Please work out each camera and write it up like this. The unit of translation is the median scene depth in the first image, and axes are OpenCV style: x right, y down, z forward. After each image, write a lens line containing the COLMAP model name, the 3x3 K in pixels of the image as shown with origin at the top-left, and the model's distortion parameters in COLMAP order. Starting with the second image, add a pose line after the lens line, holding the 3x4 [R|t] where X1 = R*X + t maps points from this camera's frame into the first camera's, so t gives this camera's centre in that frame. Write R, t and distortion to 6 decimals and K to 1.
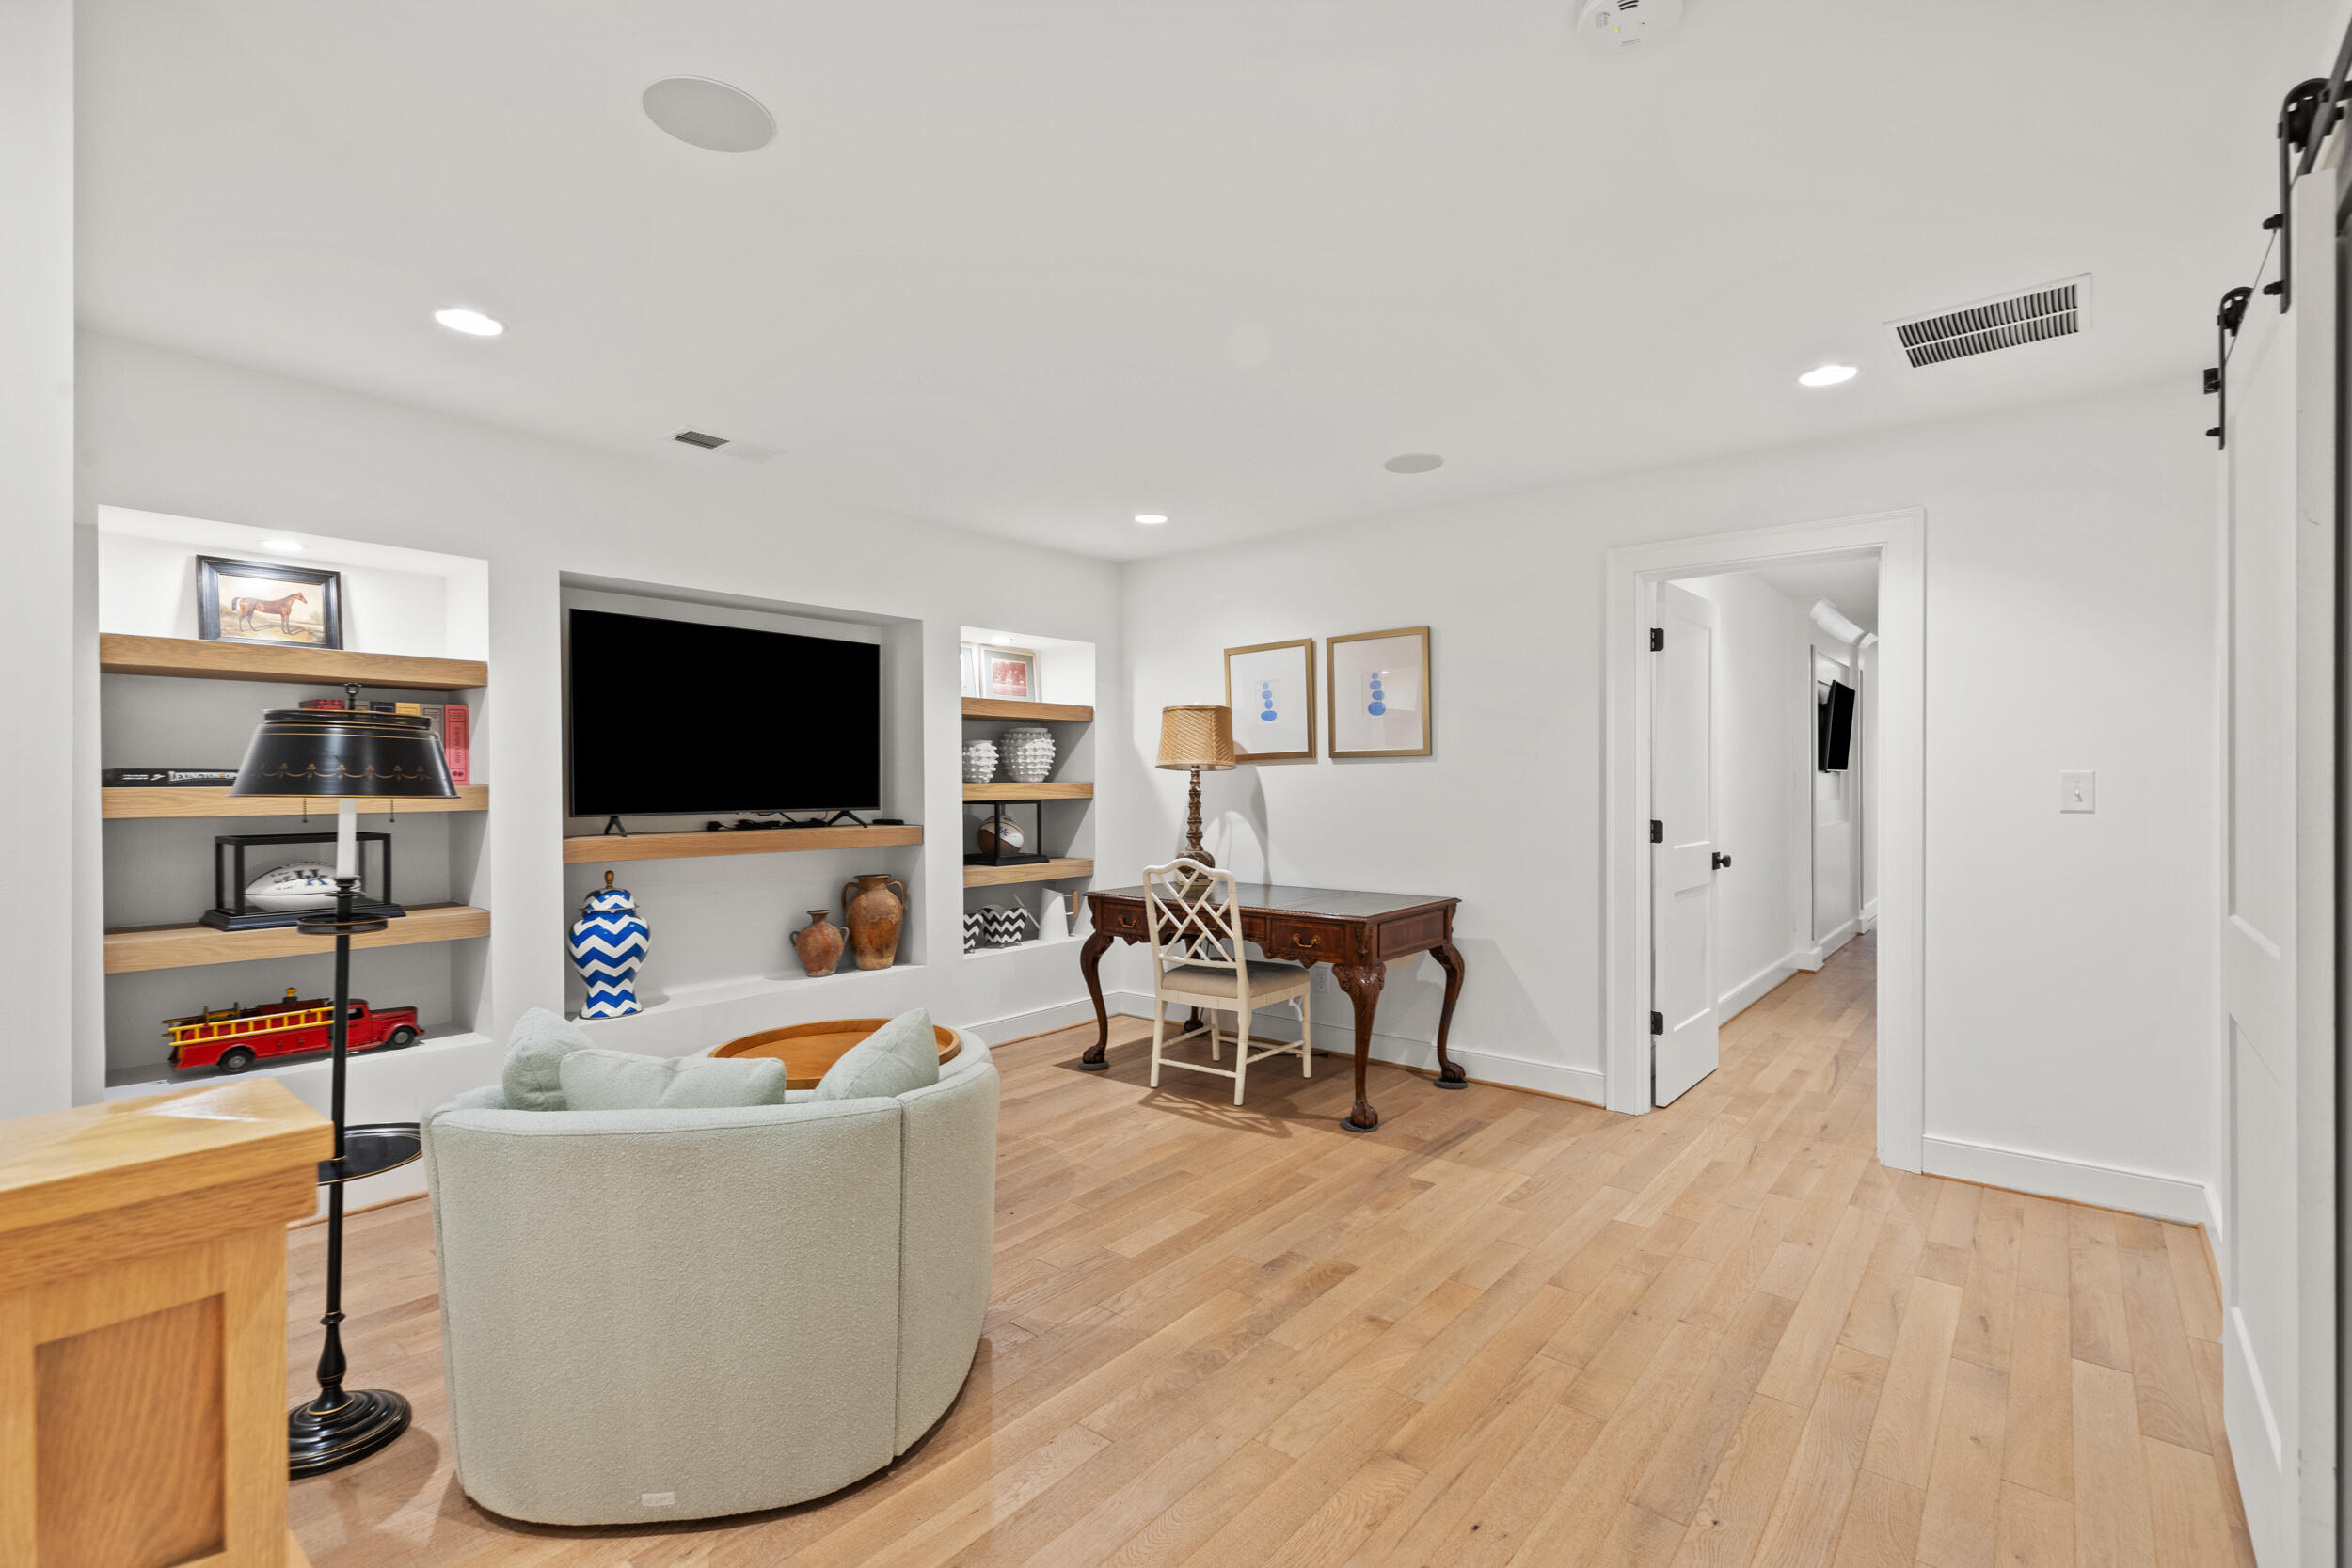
lens RADIAL K [[1055.3, 0, 1197.7], [0, 1055.3, 781.8], [0, 0, 1]] dist [-0.002670, -0.000226]
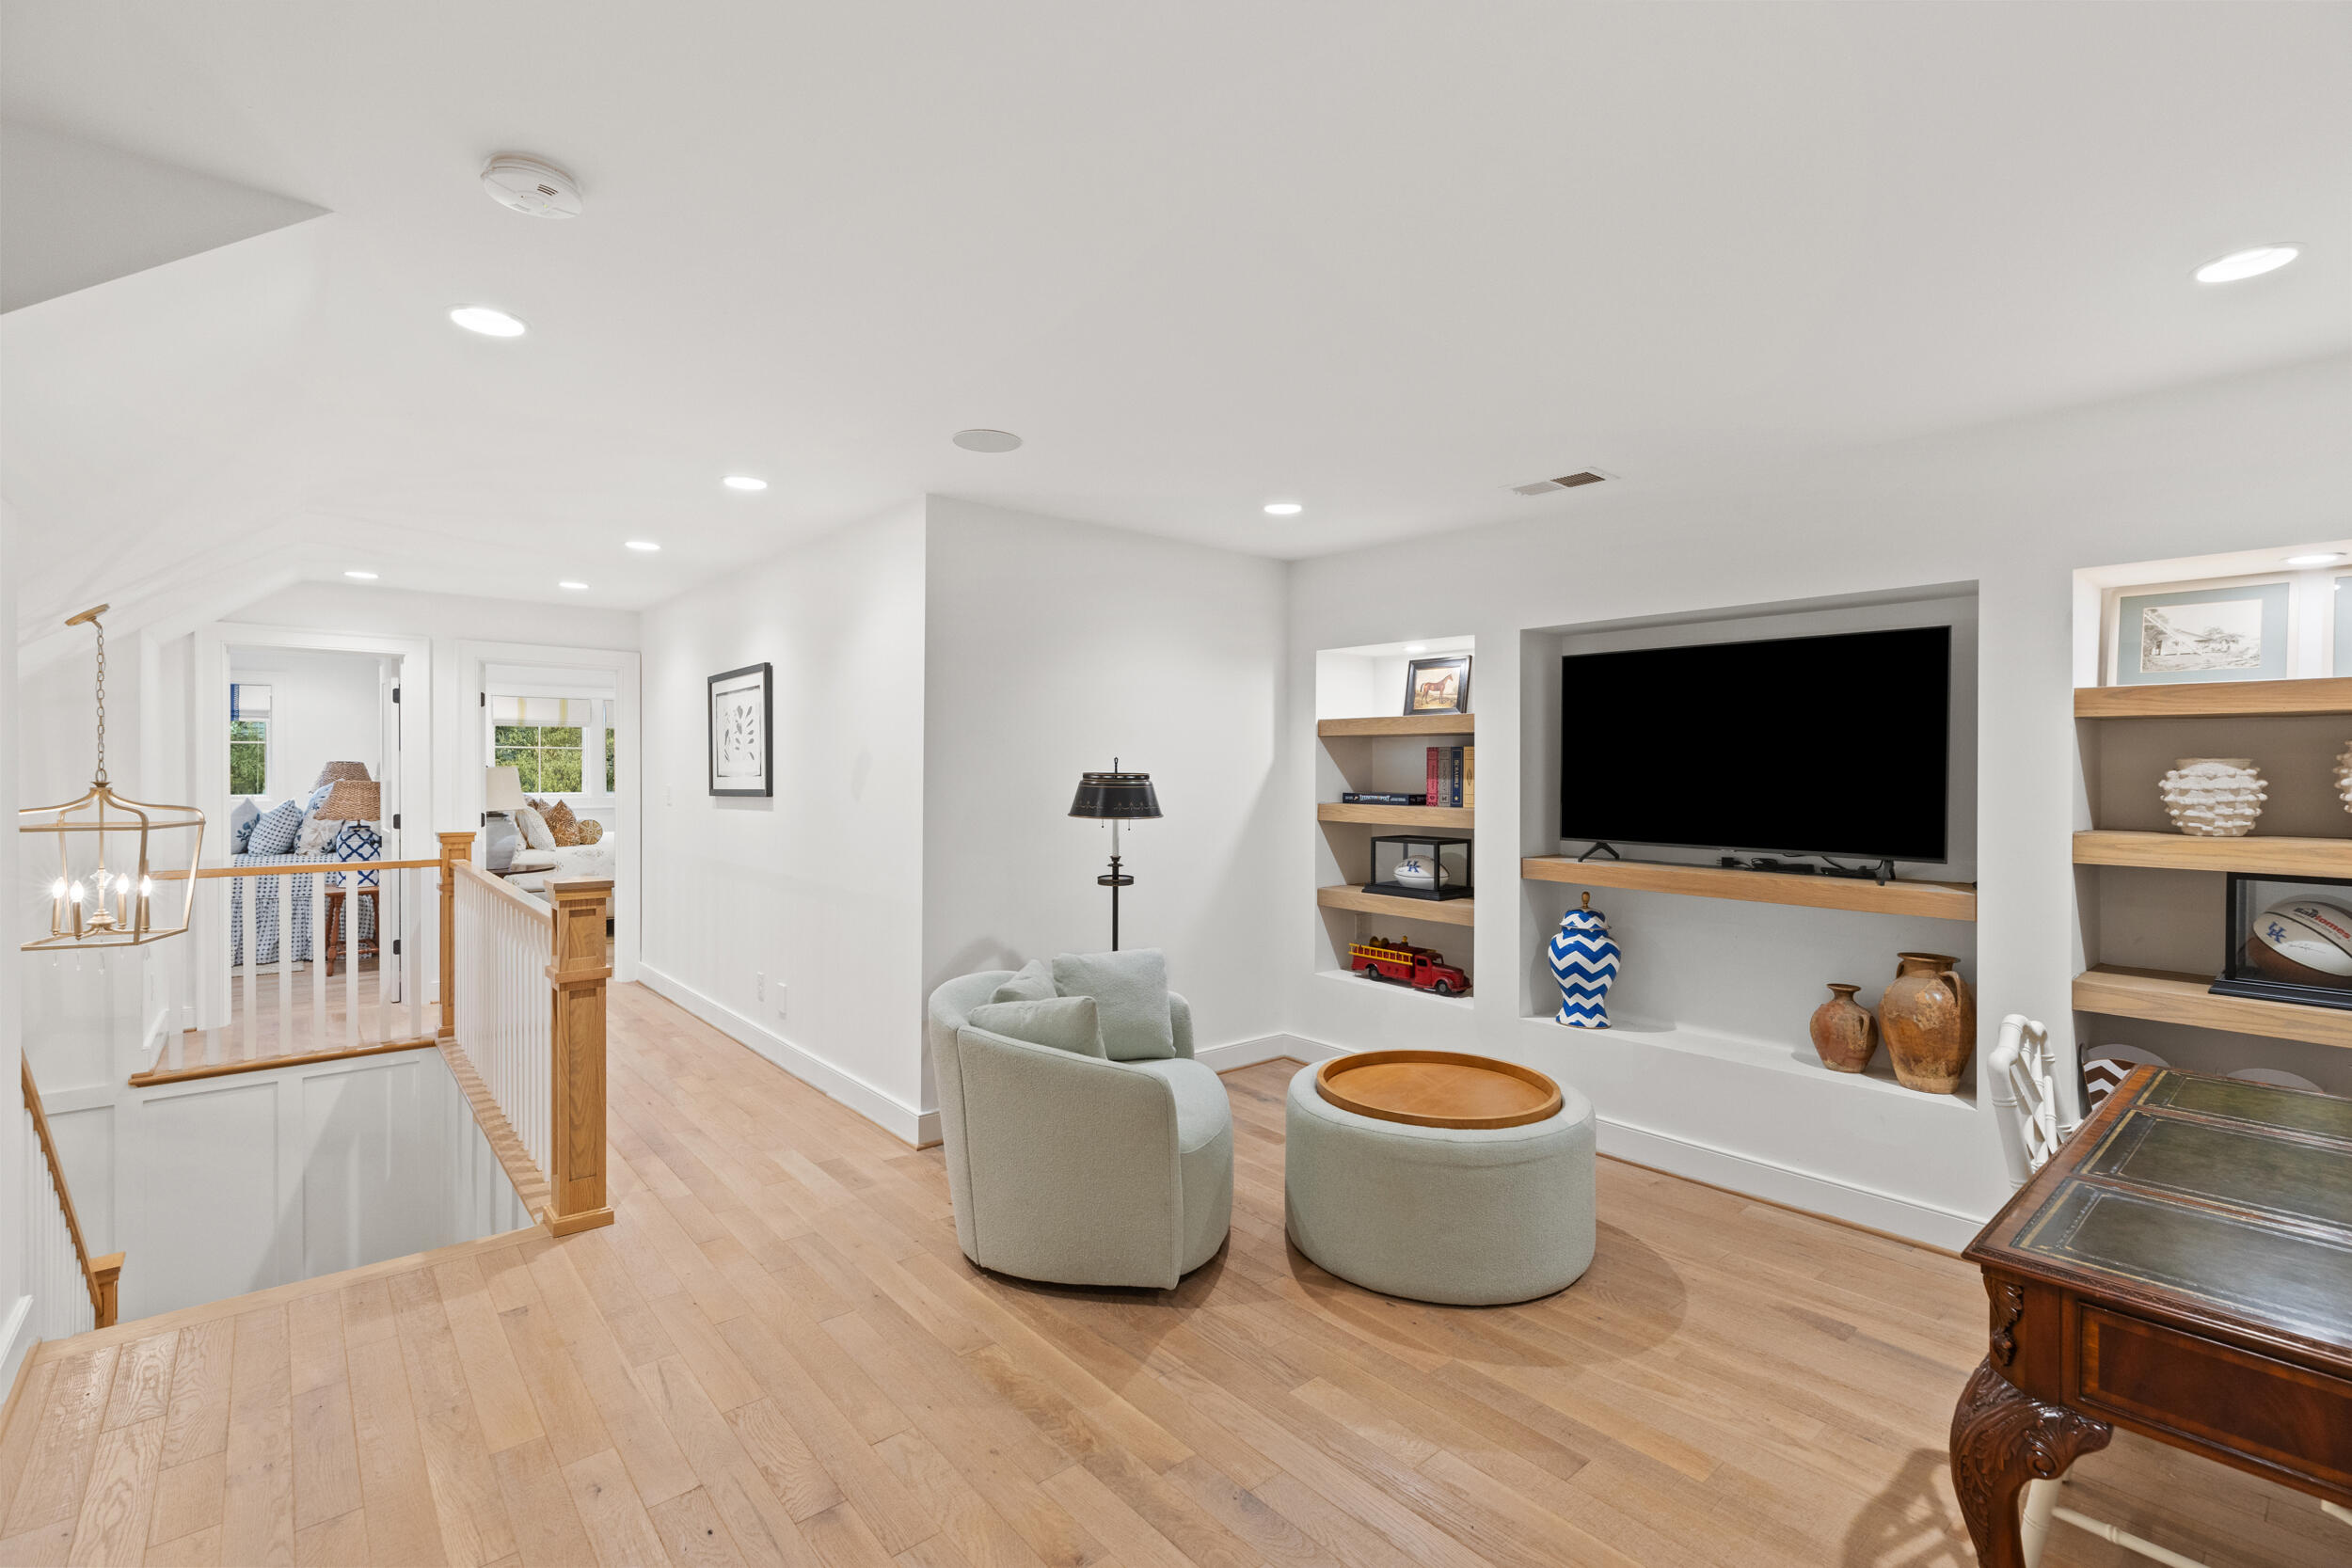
lens RADIAL K [[1055.3, 0, 1201.5], [0, 1055.3, 782.1], [0, 0, 1]] dist [-0.002670, -0.000226]
pose [[-0.191824, 0.003622, -0.981423, 0.575803], [-0.020302, 0.999765, 0.007658, -0.027654], [0.981219, 0.021394, -0.191705, 0.804919]]
